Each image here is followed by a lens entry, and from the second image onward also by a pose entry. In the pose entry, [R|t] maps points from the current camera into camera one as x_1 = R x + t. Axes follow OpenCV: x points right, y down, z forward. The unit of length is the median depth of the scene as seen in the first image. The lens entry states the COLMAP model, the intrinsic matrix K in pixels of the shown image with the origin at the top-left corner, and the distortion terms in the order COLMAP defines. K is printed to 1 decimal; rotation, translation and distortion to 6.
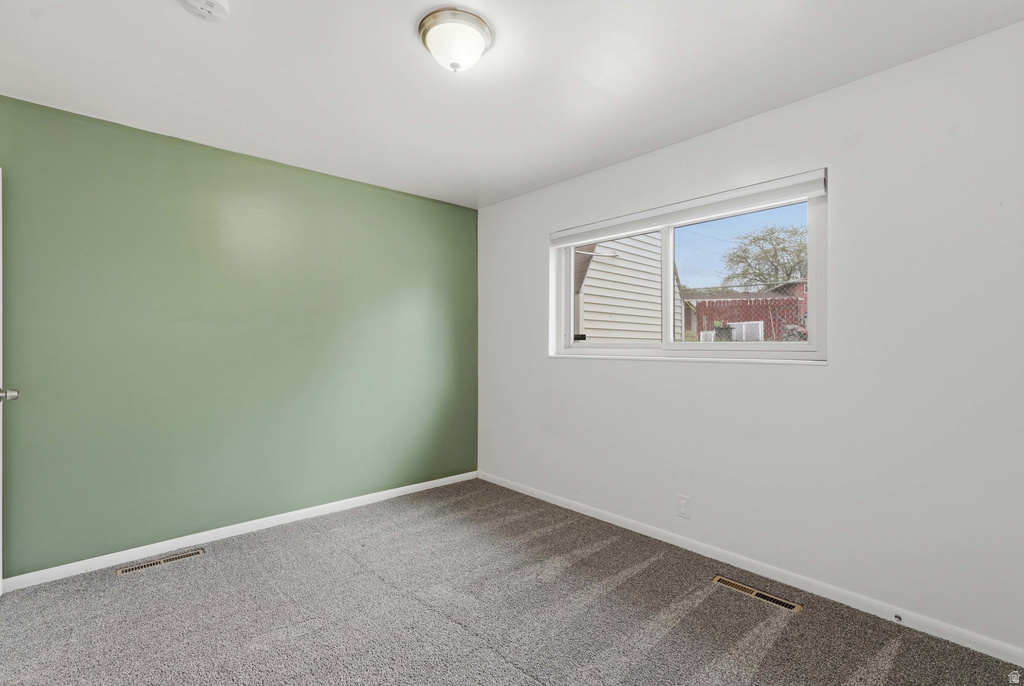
lens RADIAL K [[460.9, 0, 505.5], [0, 460.9, 339.6], [0, 0, 1]] dist [-0.013654, 0.005229]
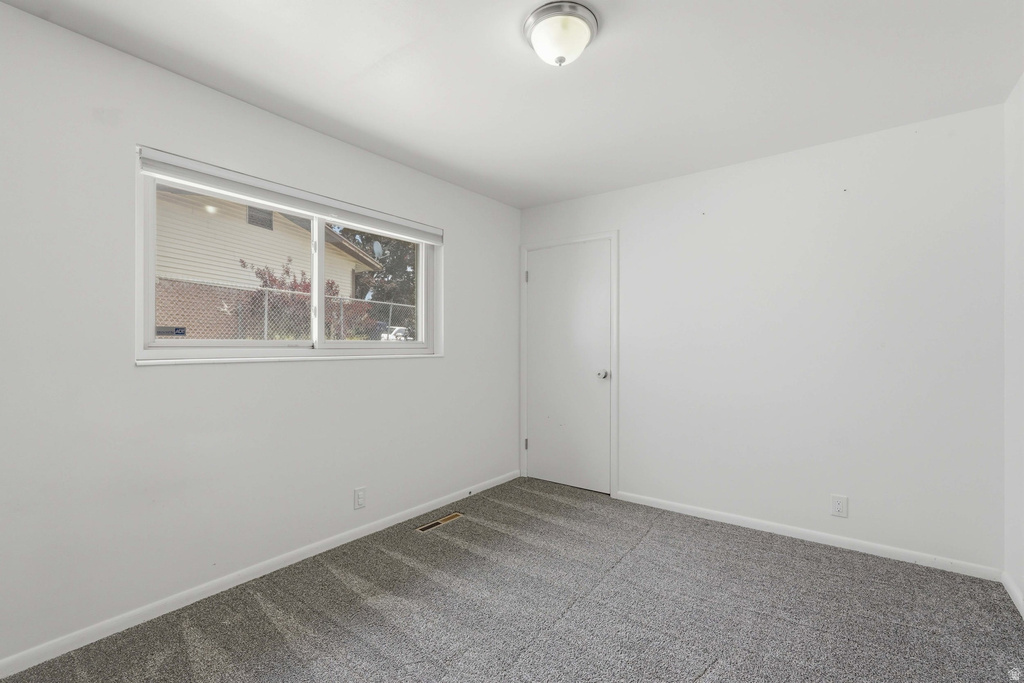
lens RADIAL K [[460.9, 0, 518.3], [0, 460.9, 340.8], [0, 0, 1]] dist [-0.013654, 0.005229]
pose [[-0.209789, 0.005734, 0.977730, -0.735082], [-0.014353, 0.999857, -0.008943, 0.009568], [-0.977641, -0.015910, -0.209677, 0.898435]]
